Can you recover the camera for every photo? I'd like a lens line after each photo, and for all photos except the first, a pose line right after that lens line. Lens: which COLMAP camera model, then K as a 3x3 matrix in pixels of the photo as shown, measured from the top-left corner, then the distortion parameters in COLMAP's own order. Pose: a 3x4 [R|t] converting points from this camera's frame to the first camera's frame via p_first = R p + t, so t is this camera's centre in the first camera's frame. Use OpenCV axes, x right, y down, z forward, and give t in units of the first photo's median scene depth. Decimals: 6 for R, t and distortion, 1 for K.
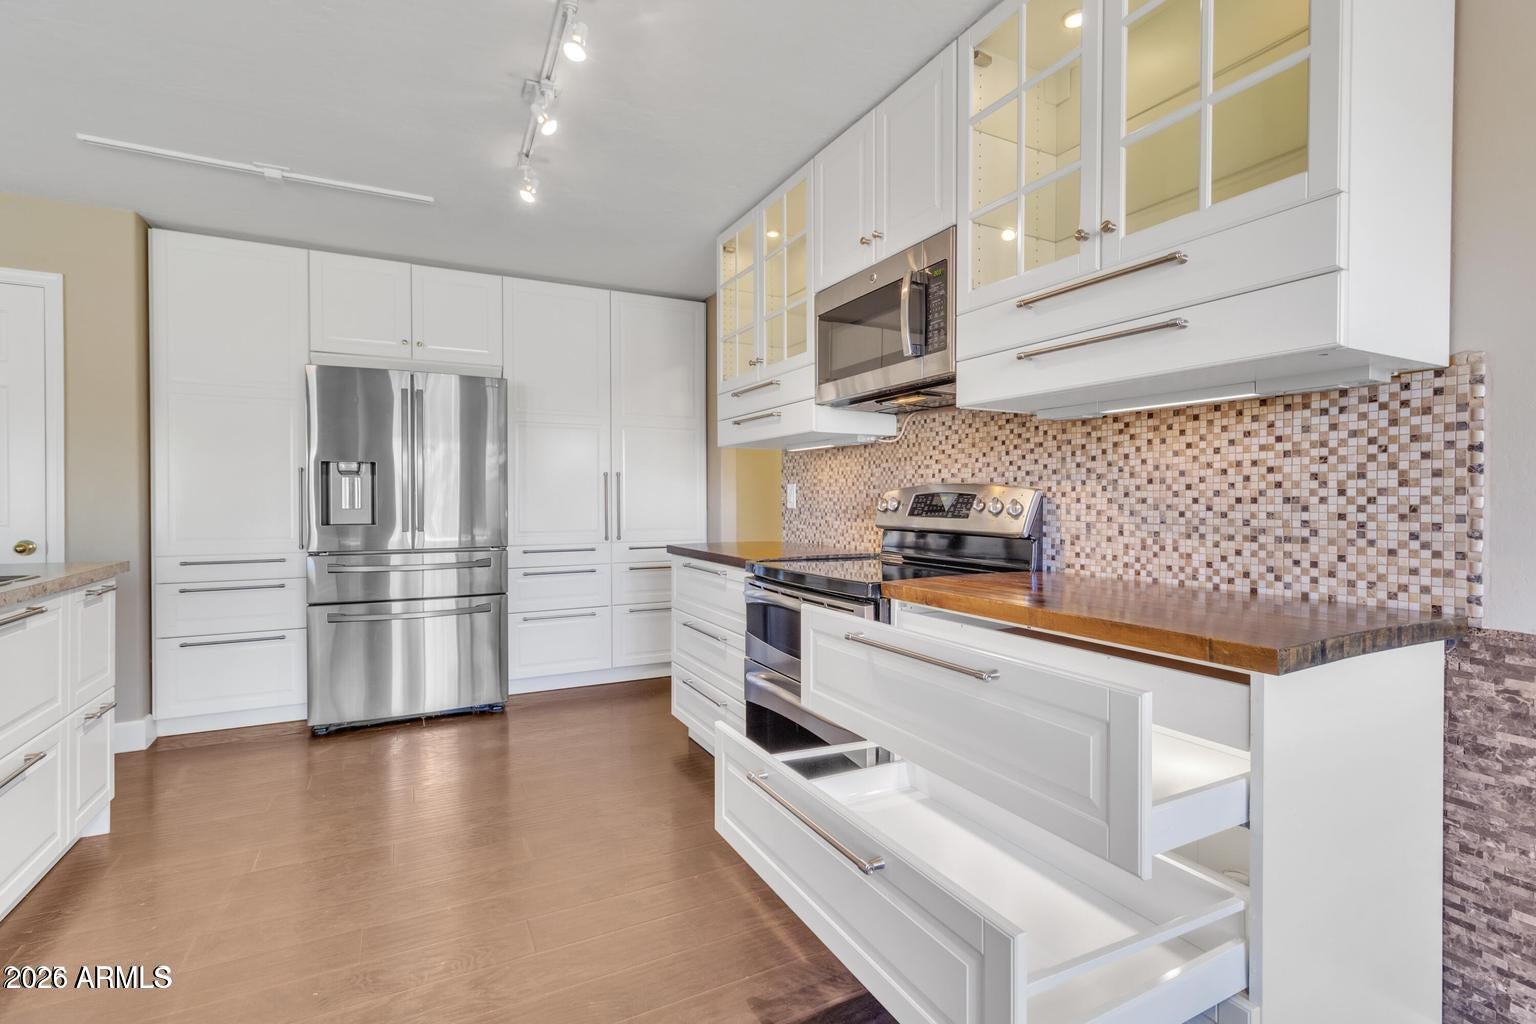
lens RADIAL K [[711.2, 0, 773.6], [0, 711.2, 506.8], [0, 0, 1]] dist [0.004207, -0.000340]
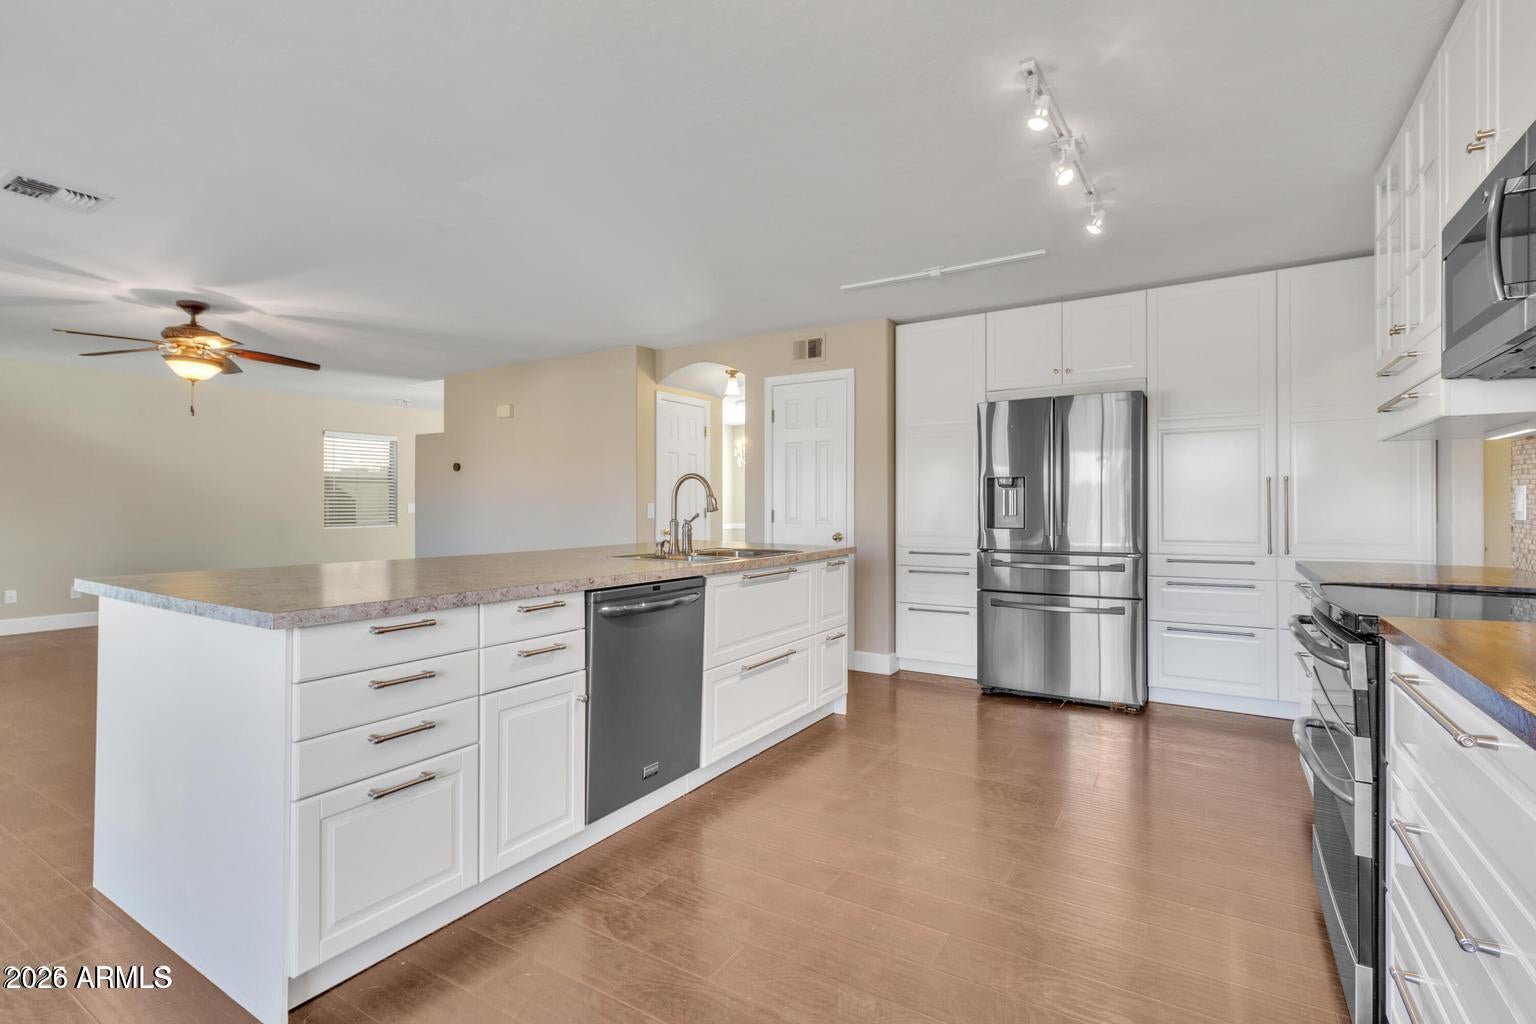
lens RADIAL K [[711.2, 0, 771.8], [0, 711.2, 507.0], [0, 0, 1]] dist [0.004207, -0.000340]
pose [[0.512225, -0.000798, -0.858851, 0.341430], [-0.007455, 0.999958, -0.005375, -0.002878], [0.858819, 0.009156, 0.512197, 0.025323]]
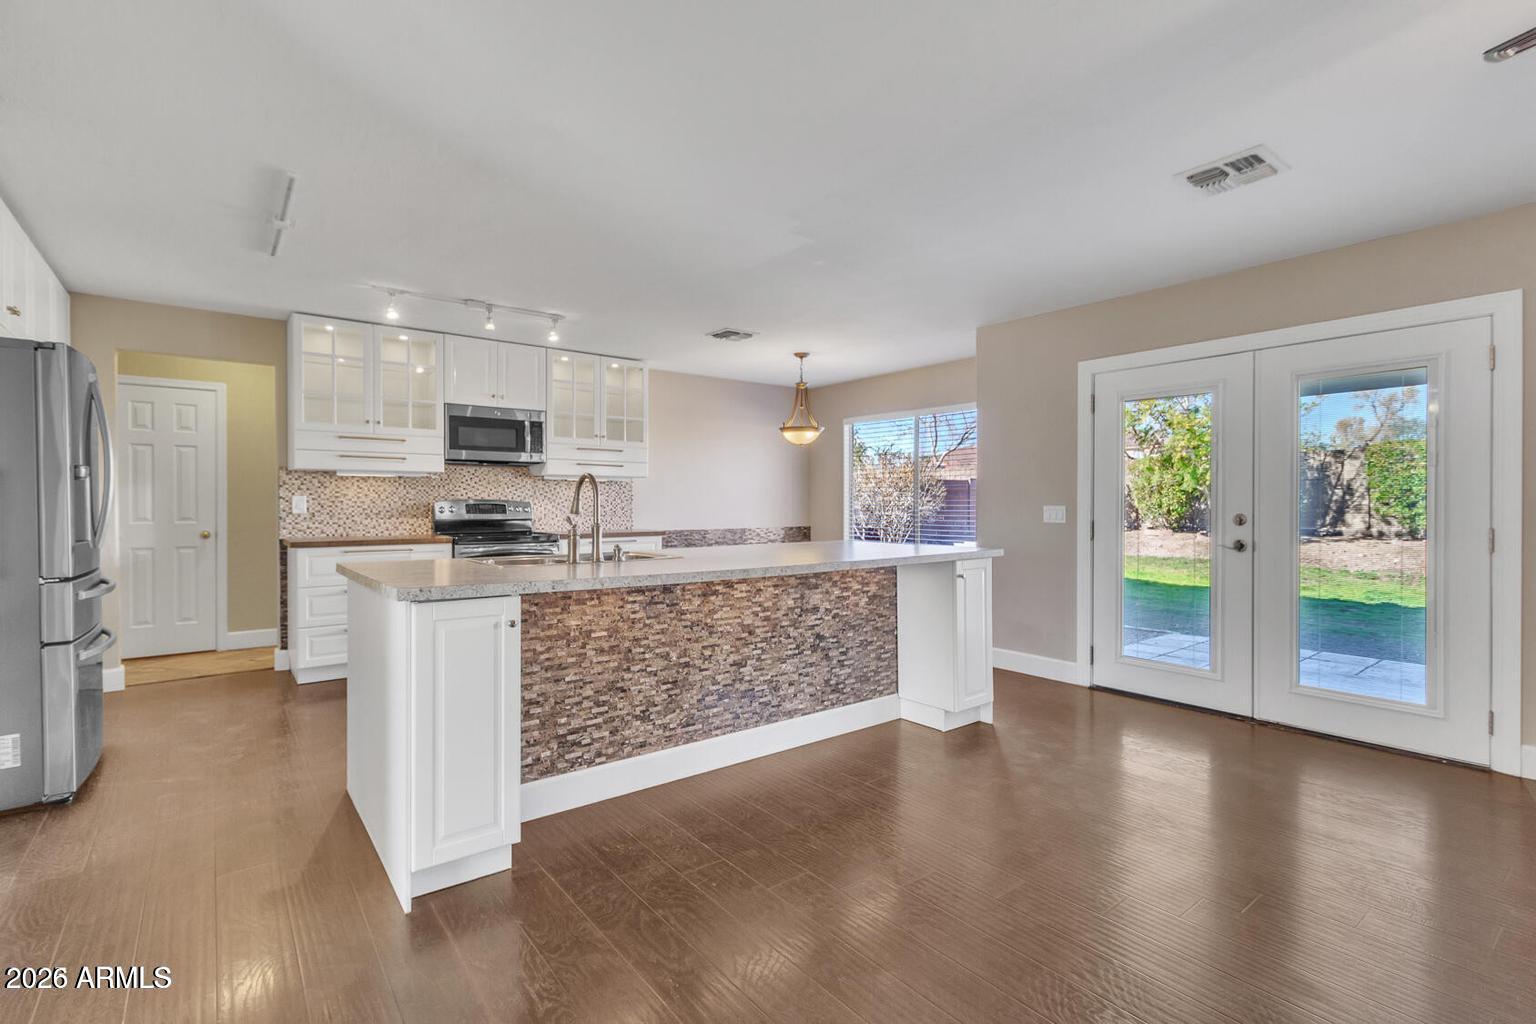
lens RADIAL K [[711.2, 0, 776.0], [0, 711.2, 507.4], [0, 0, 1]] dist [0.004207, -0.000340]
pose [[-0.192270, -0.008212, 0.981308, -2.095536], [0.009506, 0.999902, 0.010230, -0.020234], [-0.981296, 0.011295, -0.192173, 0.483530]]
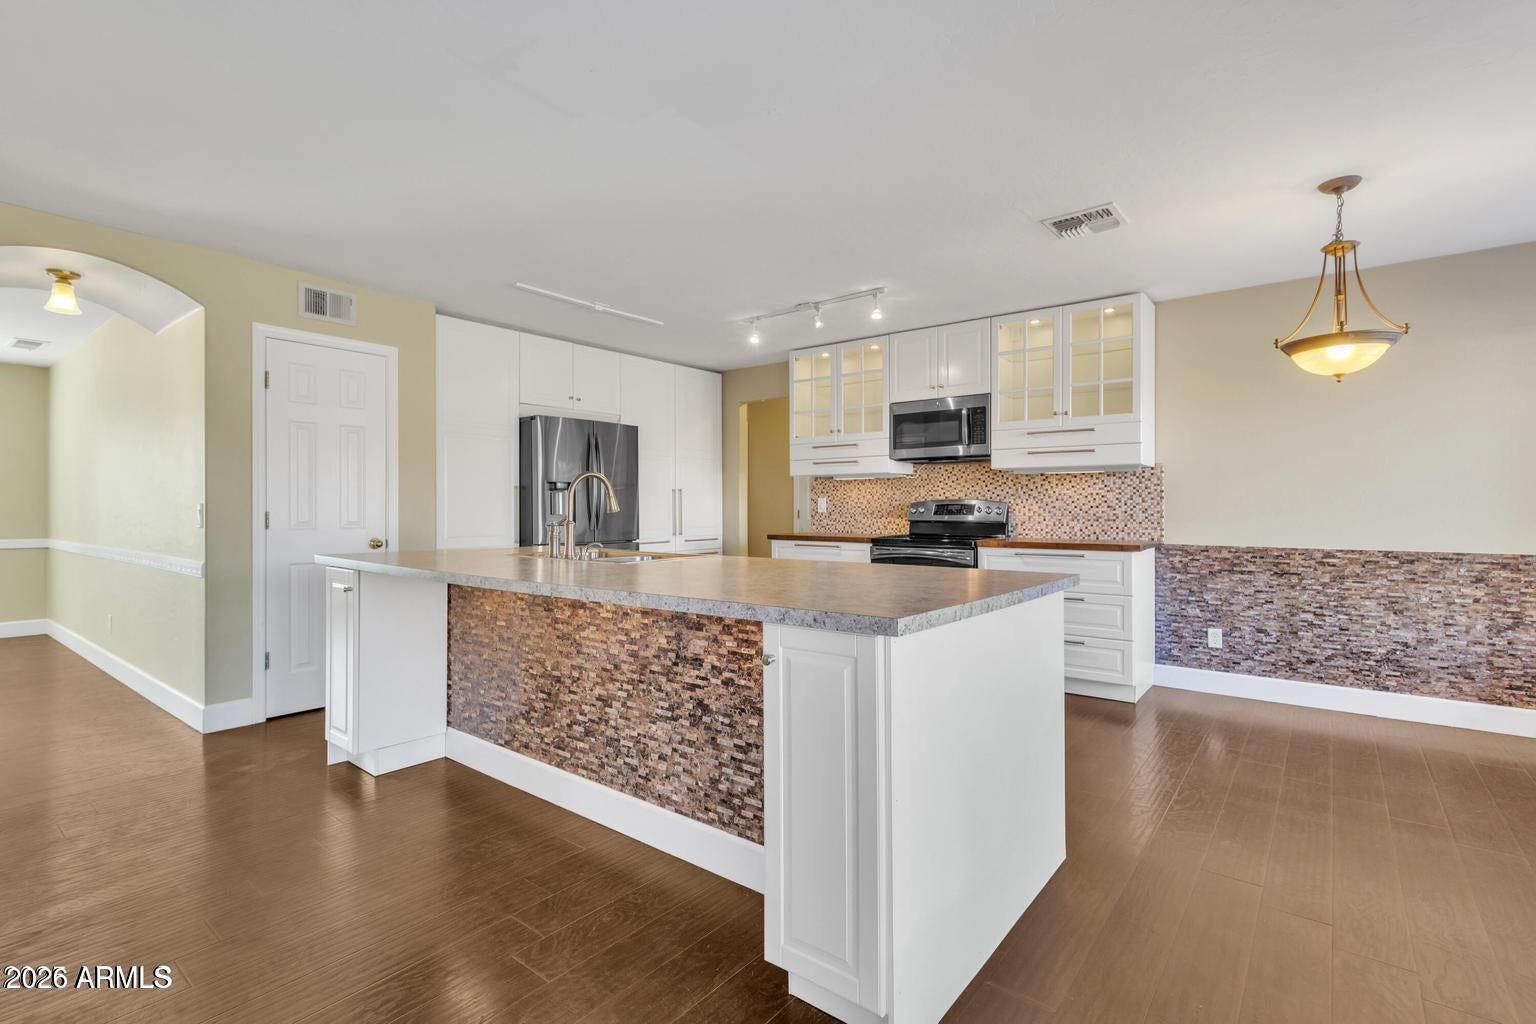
lens RADIAL K [[711.2, 0, 769.7], [0, 711.2, 507.3], [0, 0, 1]] dist [0.004207, -0.000340]
pose [[0.911192, -0.002953, 0.411972, -1.079051], [0.007012, 0.999941, -0.008341, 0.004526], [-0.411923, 0.010489, 0.911158, -0.675443]]
